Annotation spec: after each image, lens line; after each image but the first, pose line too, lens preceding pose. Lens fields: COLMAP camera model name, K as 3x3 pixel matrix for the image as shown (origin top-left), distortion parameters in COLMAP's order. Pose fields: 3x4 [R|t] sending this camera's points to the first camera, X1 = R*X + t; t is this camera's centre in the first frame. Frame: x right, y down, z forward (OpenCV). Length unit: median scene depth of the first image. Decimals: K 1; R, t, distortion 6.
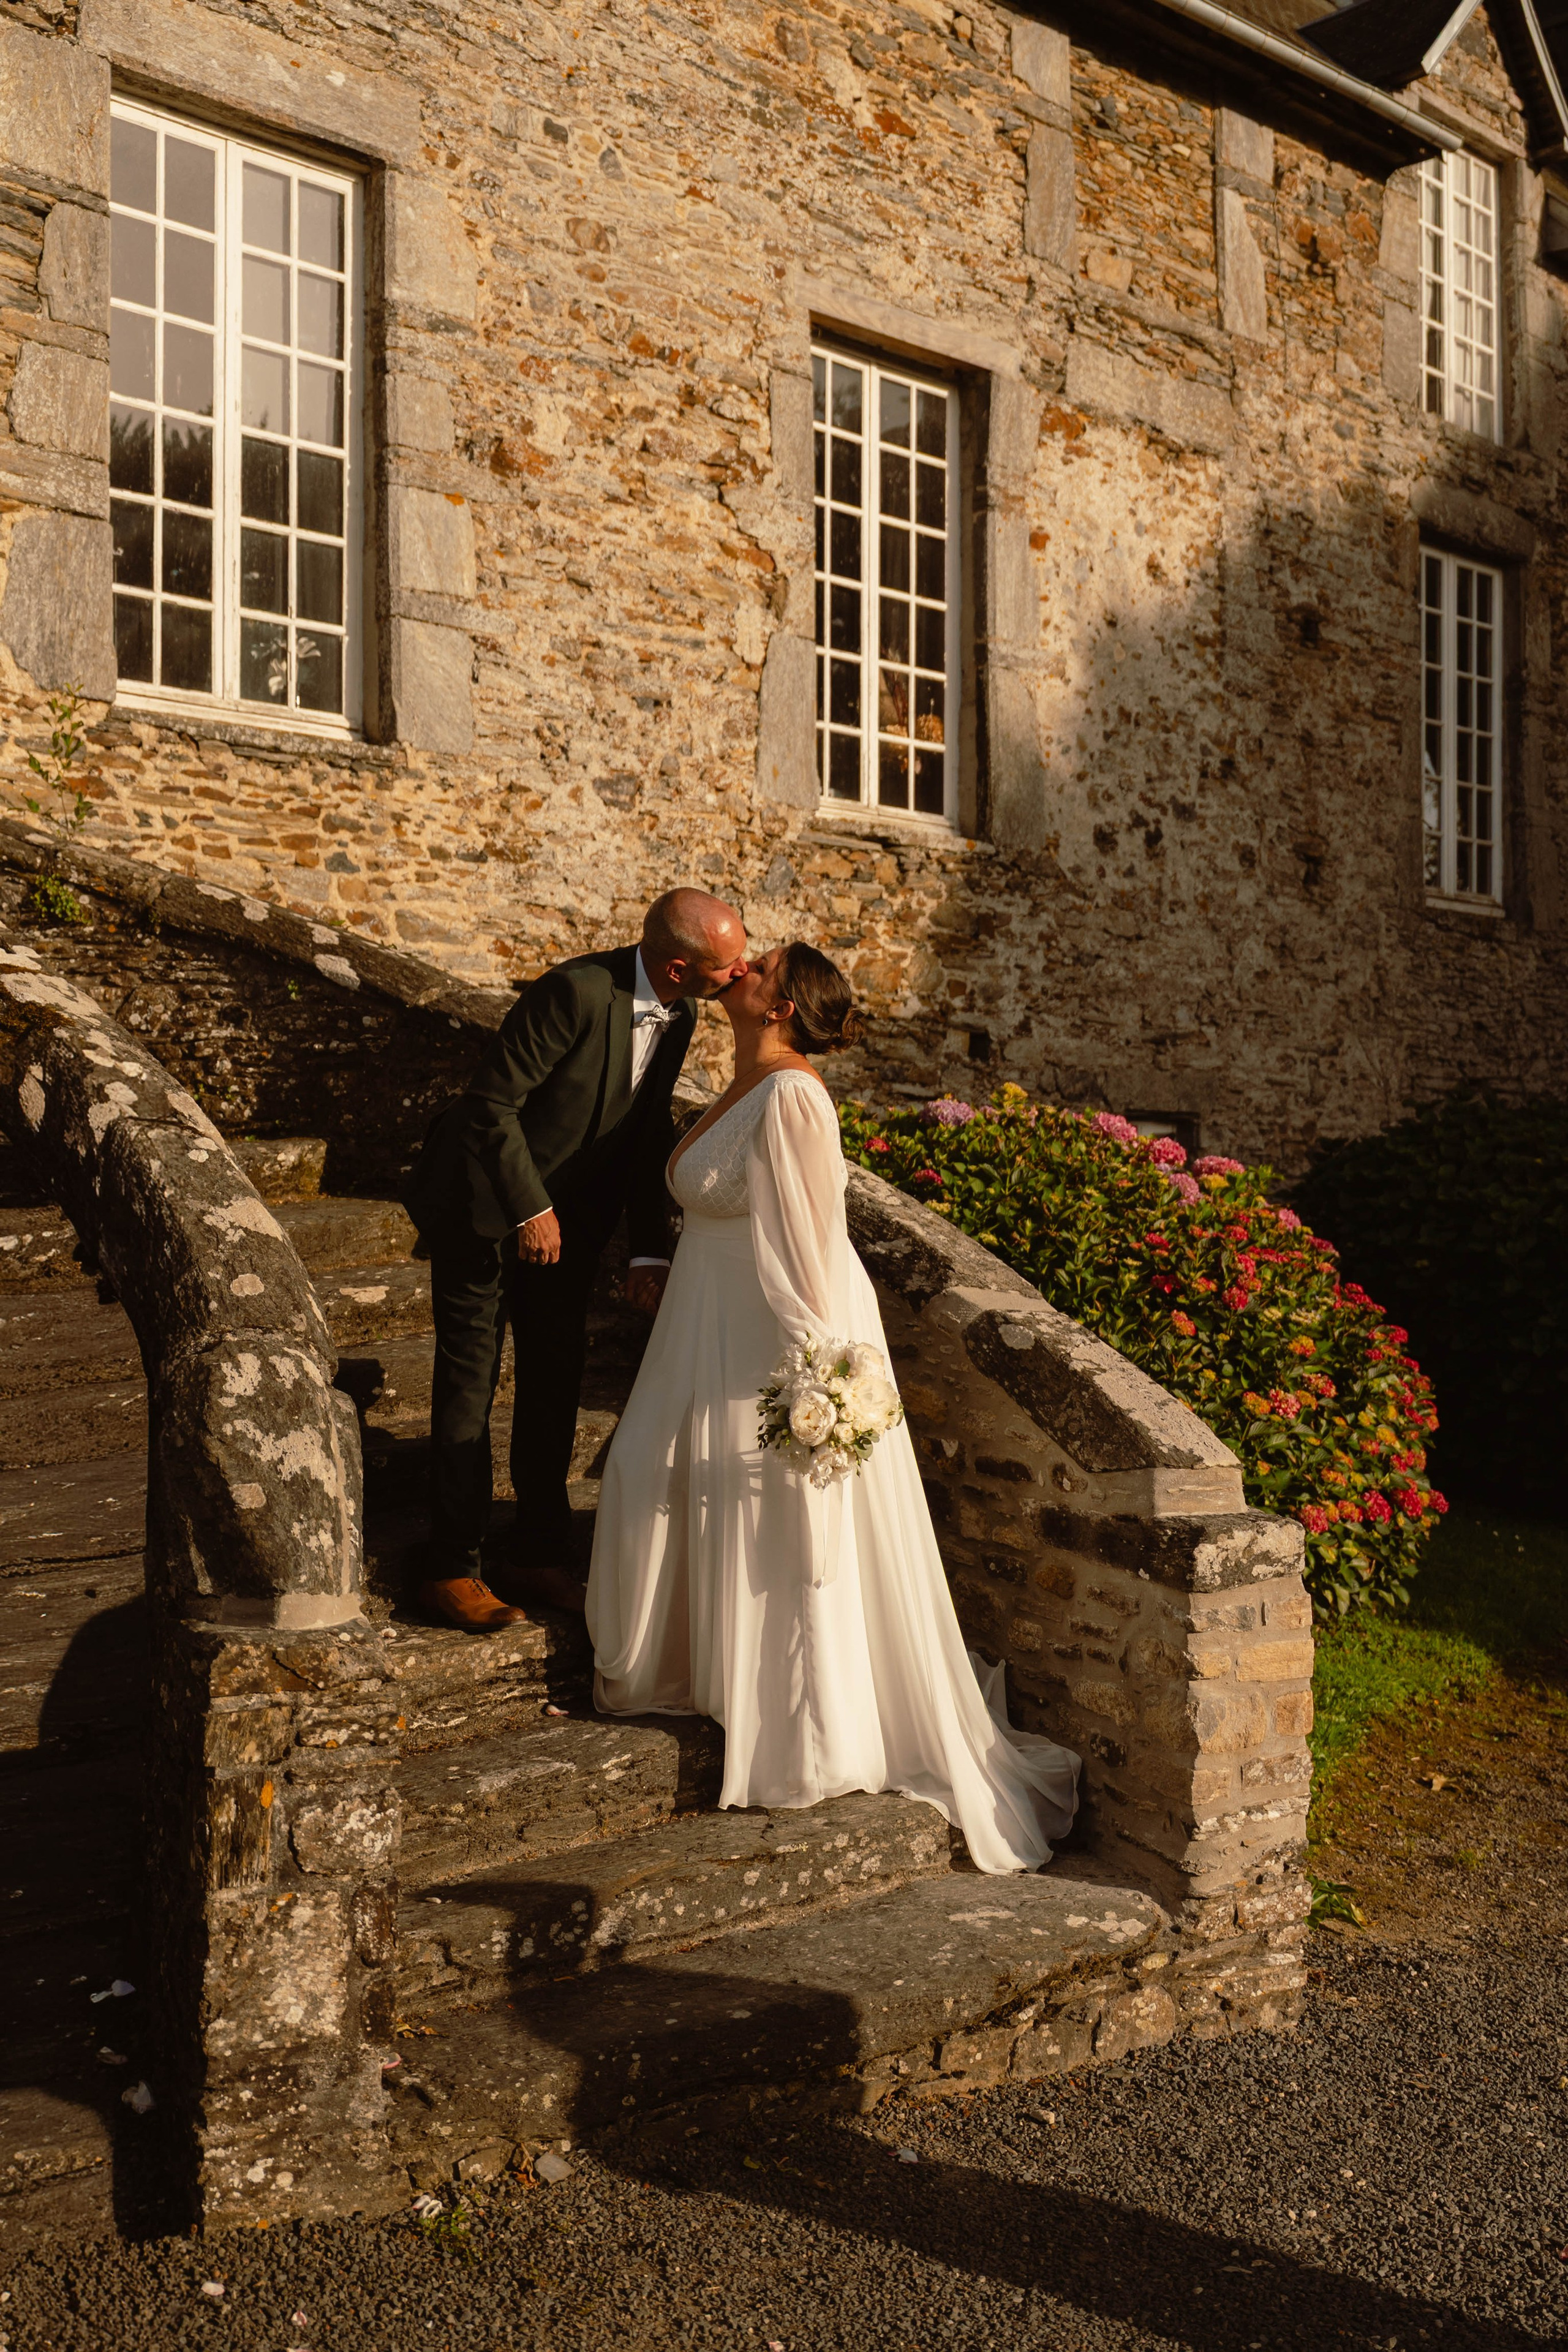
lens RADIAL K [[2508.9, 0, 785.4], [0, 2508.9, 1178.9], [0, 0, 1]] dist [0.001352, 0.000000]
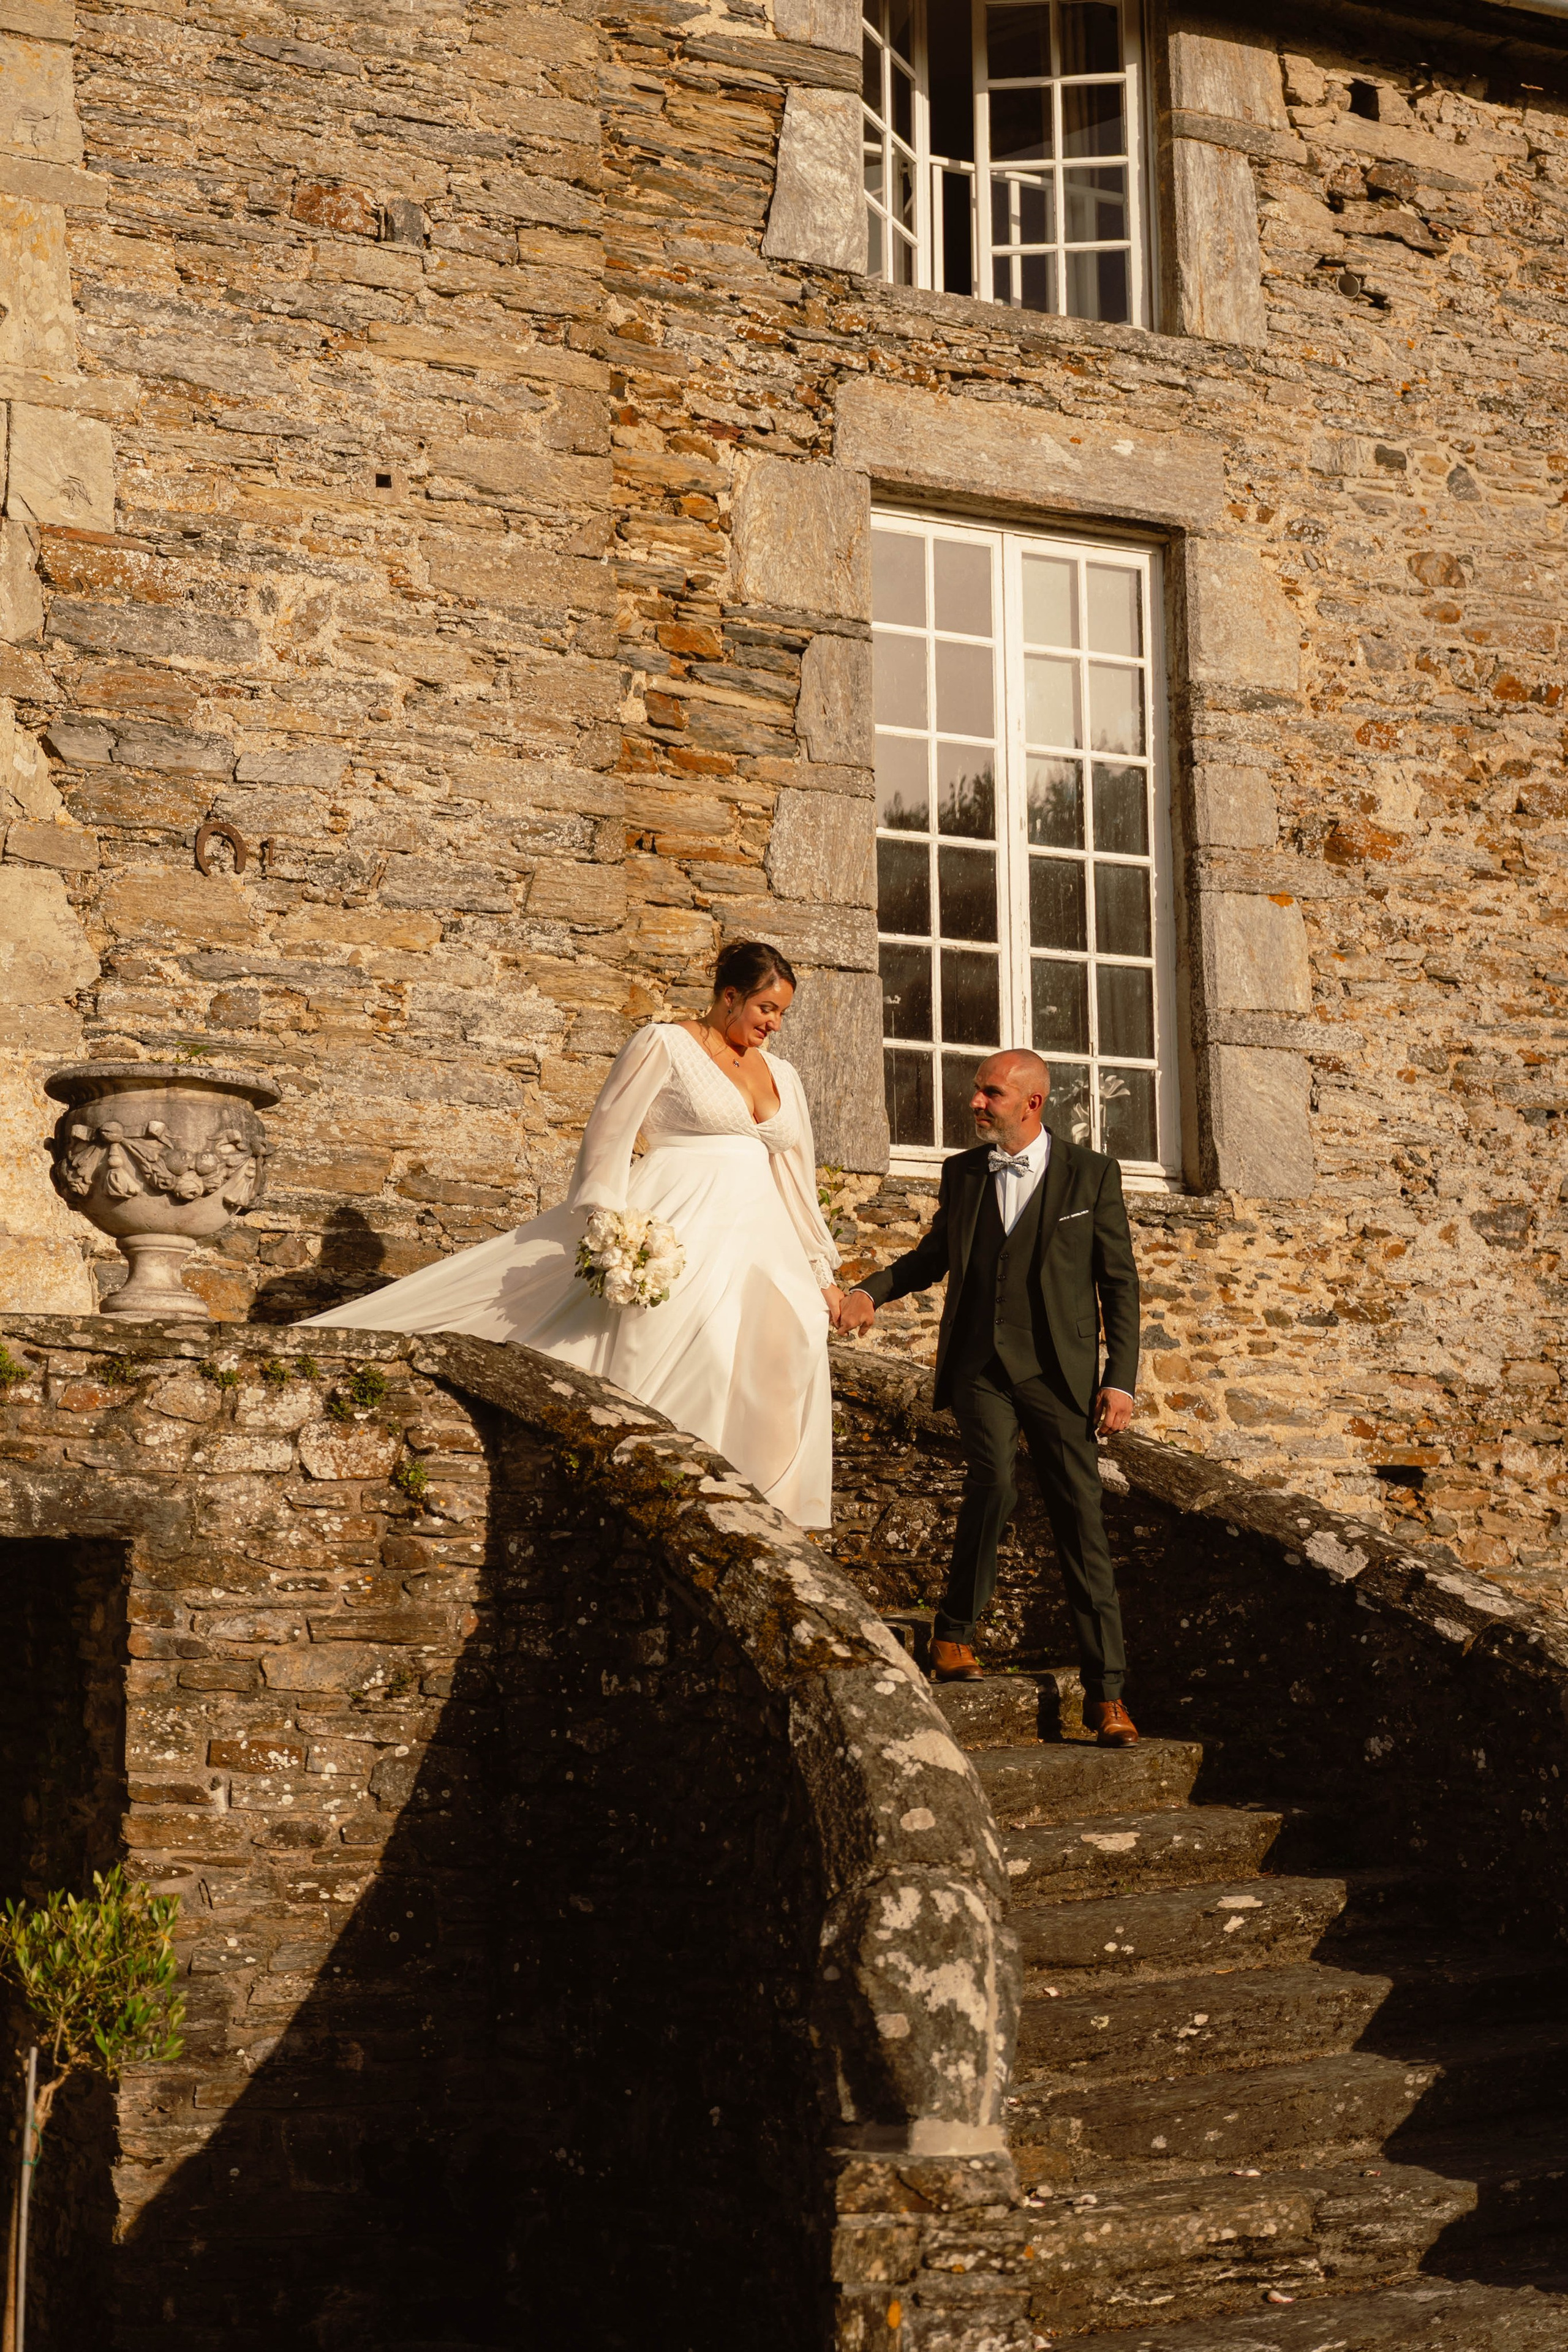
lens RADIAL K [[3537.7, 0, 784.1], [0, 3537.7, 1175.3], [0, 0, 1]] dist [-0.000253, 0.000000]
pose [[0.943803, -0.068306, -0.323374, 0.094729], [0.017795, 0.987494, -0.156650, 0.004401], [0.330030, 0.142092, 0.933215, -0.162407]]
